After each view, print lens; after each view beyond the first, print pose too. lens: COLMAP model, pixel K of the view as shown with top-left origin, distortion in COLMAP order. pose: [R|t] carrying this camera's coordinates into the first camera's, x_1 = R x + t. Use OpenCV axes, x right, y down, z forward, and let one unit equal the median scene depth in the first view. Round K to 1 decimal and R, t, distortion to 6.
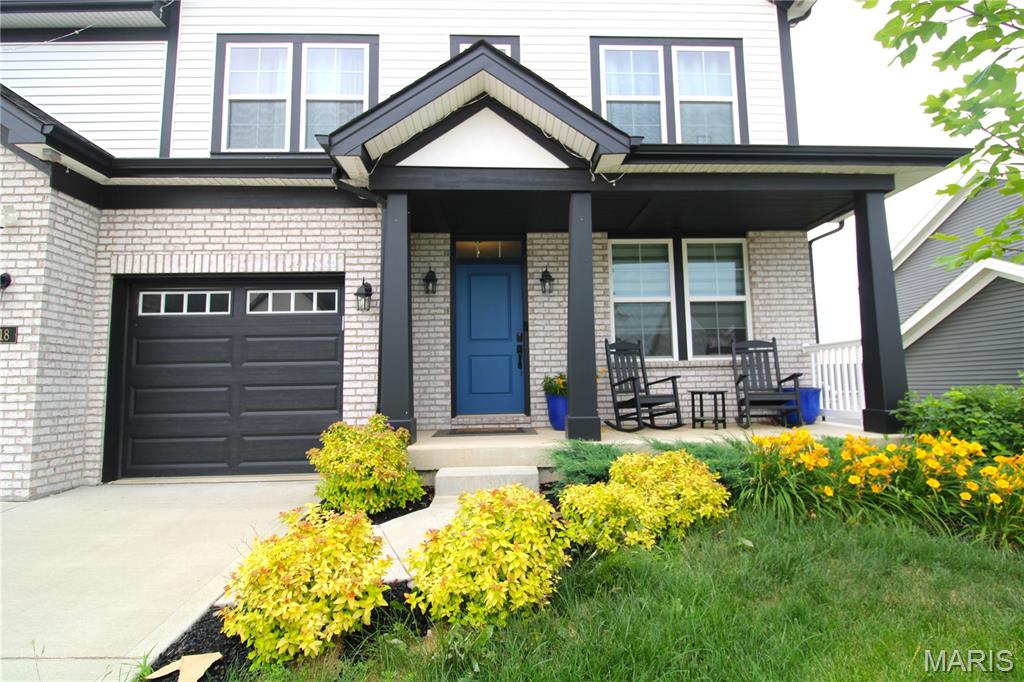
lens RADIAL K [[517.0, 0, 512.0], [0, 517.0, 341.0], [0, 0, 1]] dist [-0.007222, -0.000991]
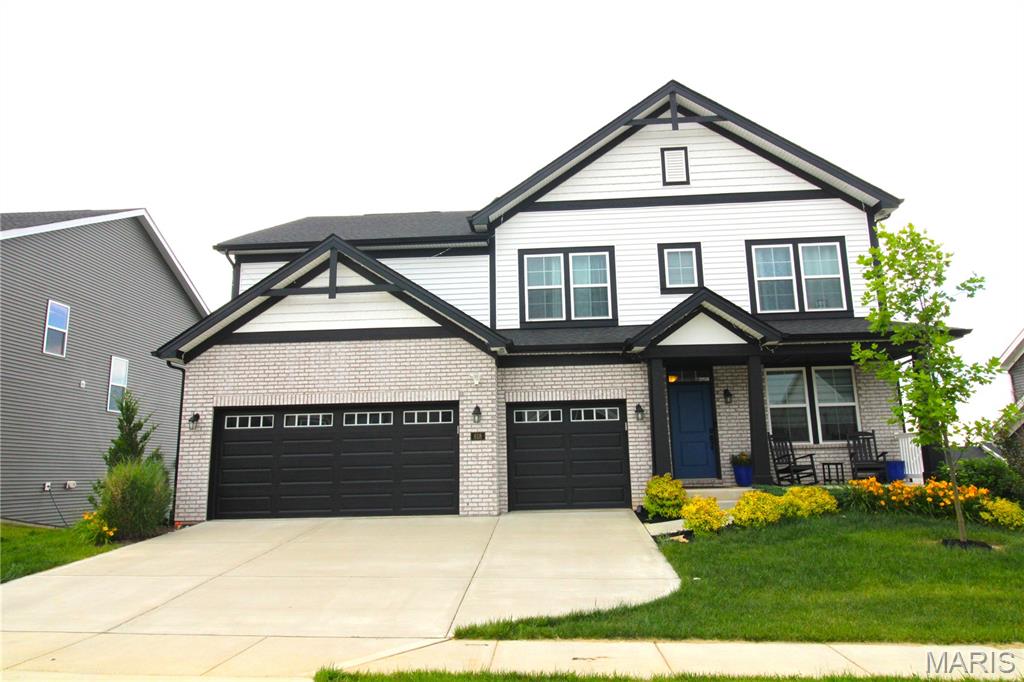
lens RADIAL K [[682.3, 0, 512.0], [0, 682.3, 341.0], [0, 0, 1]] dist [-0.001900, -0.001533]
pose [[0.994813, -0.022638, -0.099166, -0.422364], [0.012757, 0.994989, -0.099166, -0.089089], [0.100914, 0.097386, 0.990117, -1.318675]]
